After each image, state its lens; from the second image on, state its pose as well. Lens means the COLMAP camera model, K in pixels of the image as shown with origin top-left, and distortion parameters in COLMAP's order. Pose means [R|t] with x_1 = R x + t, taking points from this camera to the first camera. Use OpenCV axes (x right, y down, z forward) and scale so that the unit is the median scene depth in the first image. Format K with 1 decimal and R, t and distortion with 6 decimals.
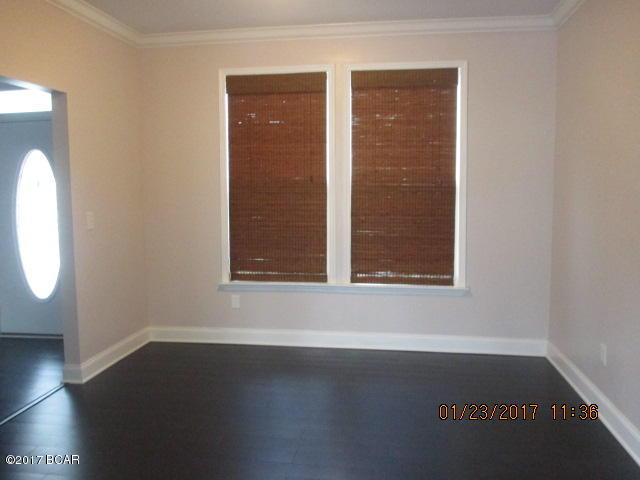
lens RADIAL K [[549.7, 0, 323.5], [0, 549.7, 237.6], [0, 0, 1]] dist [0.015429, -0.046711]
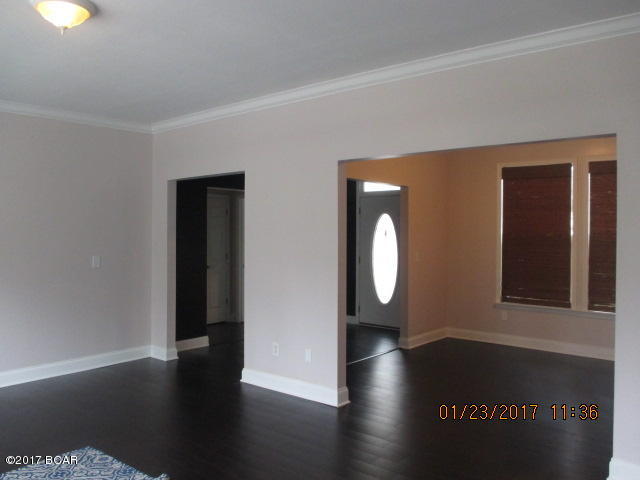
lens RADIAL K [[549.7, 0, 321.8], [0, 549.7, 237.6], [0, 0, 1]] dist [0.015429, -0.046711]
pose [[0.845024, 0.015603, -0.534501, 0.222350], [-0.046807, 0.997896, -0.044870, -0.006491], [0.532676, 0.062934, 0.843976, -0.555594]]
